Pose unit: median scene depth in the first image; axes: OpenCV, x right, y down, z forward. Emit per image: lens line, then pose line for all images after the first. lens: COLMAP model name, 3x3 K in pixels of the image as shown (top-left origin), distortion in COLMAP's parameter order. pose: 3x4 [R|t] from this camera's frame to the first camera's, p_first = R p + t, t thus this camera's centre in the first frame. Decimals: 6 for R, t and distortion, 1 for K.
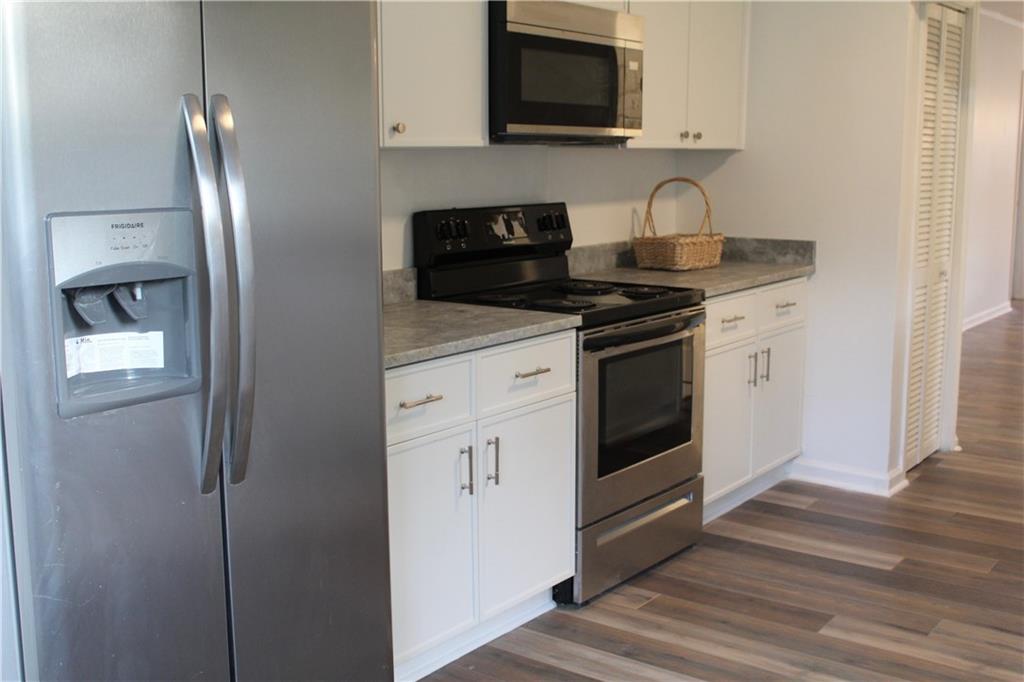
lens RADIAL K [[1174.2, 0, 513.2], [0, 1174.2, 336.6], [0, 0, 1]] dist [-0.050033, 0.000000]
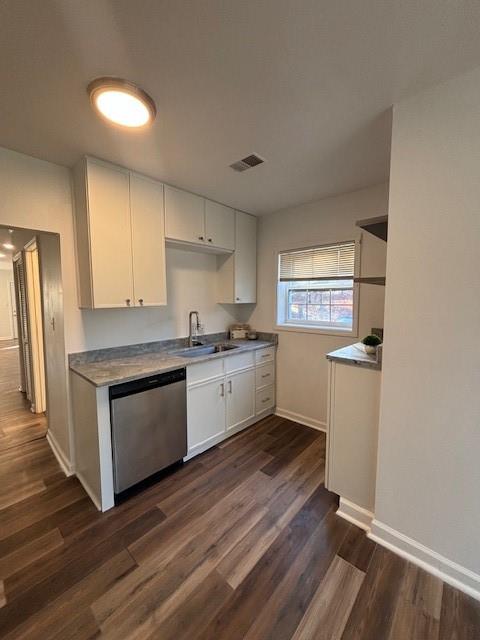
lens RADIAL K [[258.3, 0, 238.6], [0, 258.3, 316.2], [0, 0, 1]] dist [-0.001847, -0.000342]
pose [[0.096143, -0.077888, 0.992315, 0.062264], [0.160837, 0.985048, 0.061735, -0.114223], [-0.982287, 0.153665, 0.107233, 0.598584]]
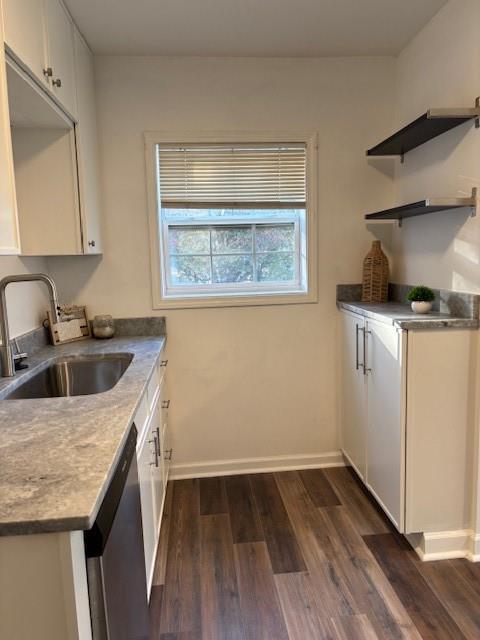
lens RADIAL K [[480.8, 0, 240.2], [0, 480.8, 324.6], [0, 0, 1]] dist [0.023966, -0.031104]
pose [[-0.672432, -0.091782, 0.734447, 0.235804], [0.138882, 0.959011, 0.247000, -0.141123], [-0.727013, 0.268092, -0.632123, 0.920560]]
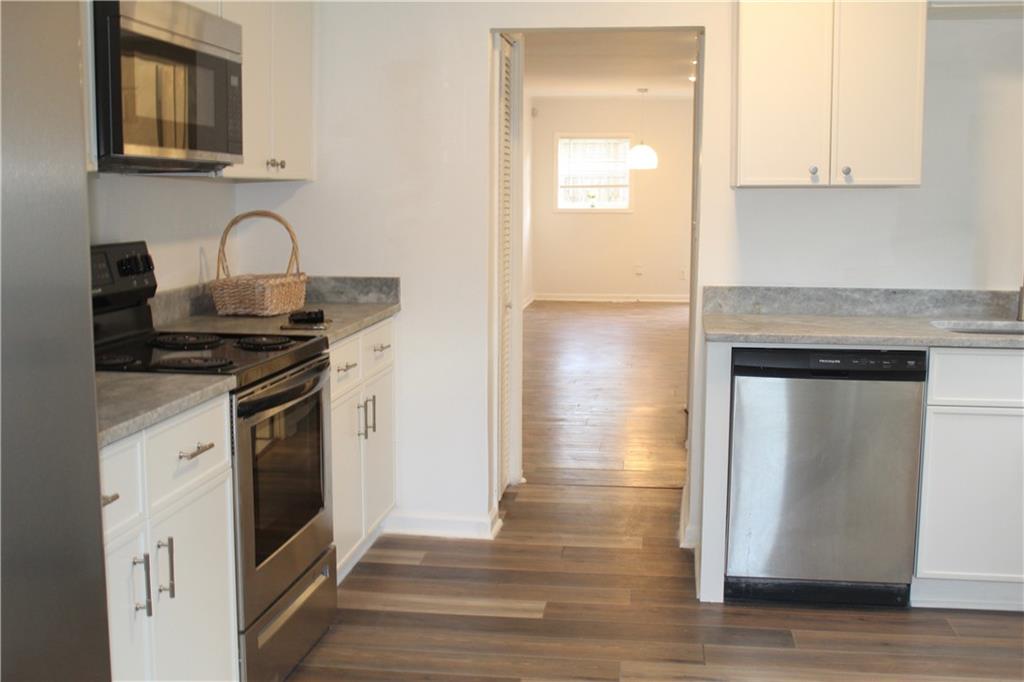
lens RADIAL K [[1182.4, 0, 510.2], [0, 1182.4, 346.8], [0, 0, 1]] dist [-0.065474, 0.000000]
pose [[0.872827, -0.059536, 0.484385, -0.144681], [0.071768, 0.997399, -0.006732, -0.015541], [-0.482724, 0.040639, 0.874829, 0.150121]]
